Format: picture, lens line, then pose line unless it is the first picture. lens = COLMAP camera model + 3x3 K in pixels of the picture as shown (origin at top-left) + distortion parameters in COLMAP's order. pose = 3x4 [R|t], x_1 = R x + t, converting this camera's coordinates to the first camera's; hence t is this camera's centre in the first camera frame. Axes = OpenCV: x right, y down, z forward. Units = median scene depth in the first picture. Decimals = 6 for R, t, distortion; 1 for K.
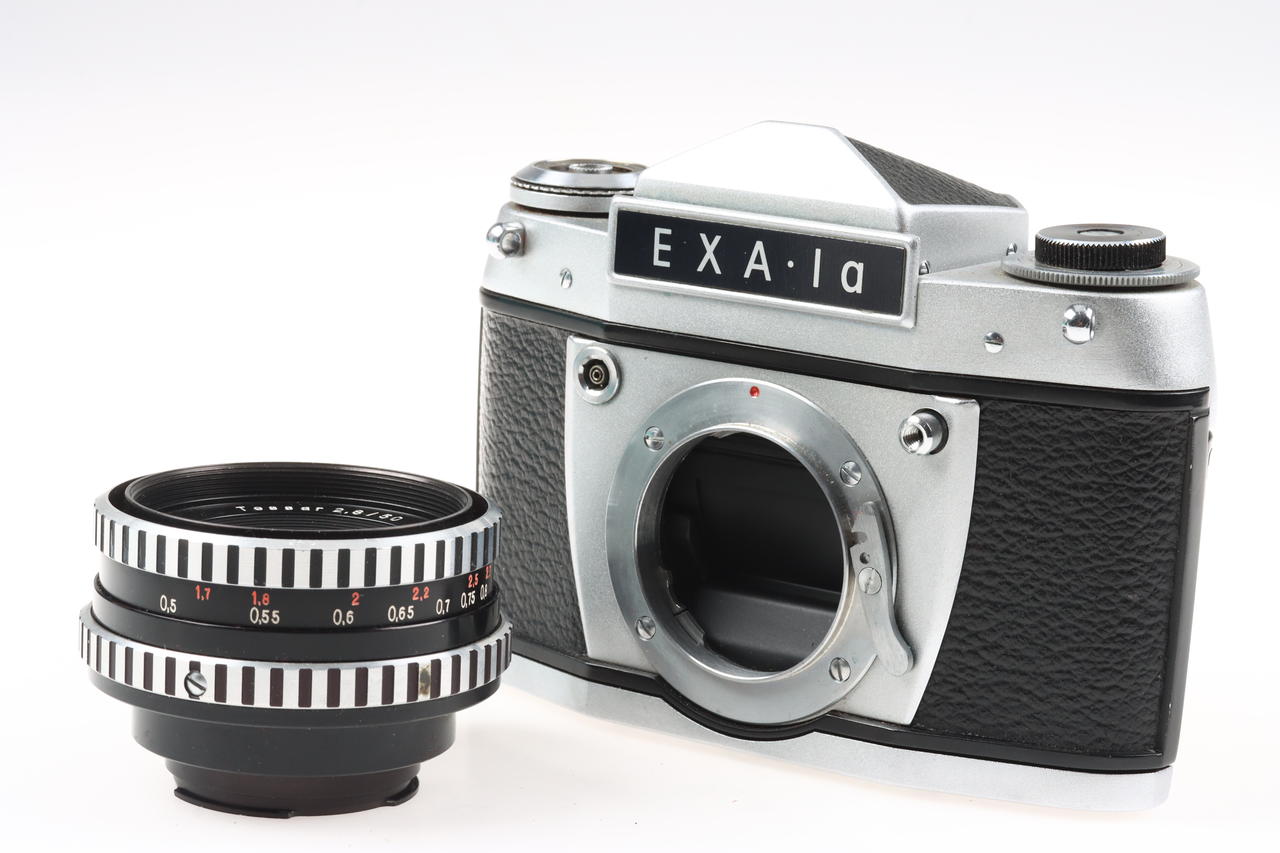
lens RADIAL K [[3568.3, 0, 639.3], [0, 3568.3, 431.0], [0, 0, 1]] dist [0.117243, 0.000000]
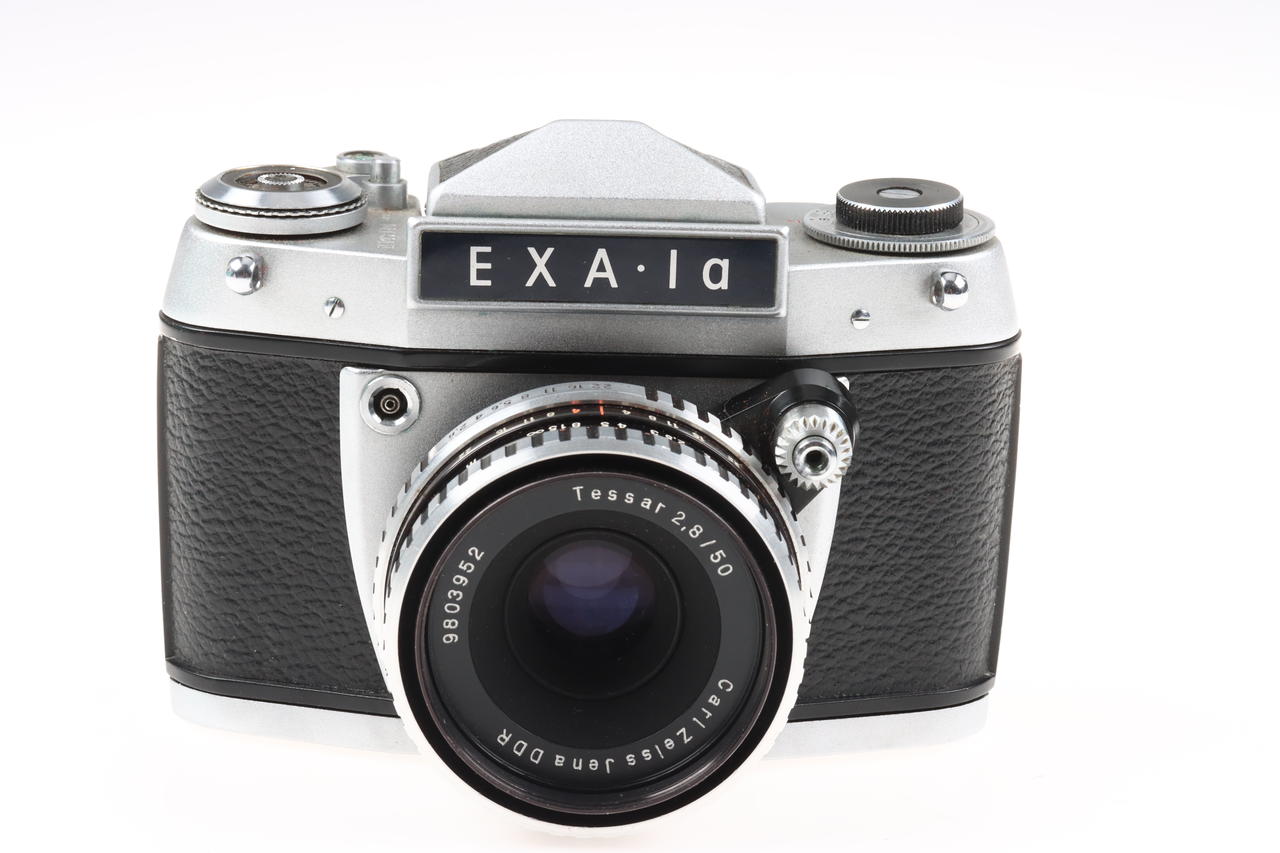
lens RADIAL K [[3568.3, 0, 641.0], [0, 3568.3, 423.7], [0, 0, 1]] dist [0.117243, 0.000000]
pose [[0.829483, -0.175470, 0.530254, -0.485446], [0.125556, 0.983651, 0.129098, -0.131446], [-0.544237, -0.040508, 0.837953, 0.177597]]
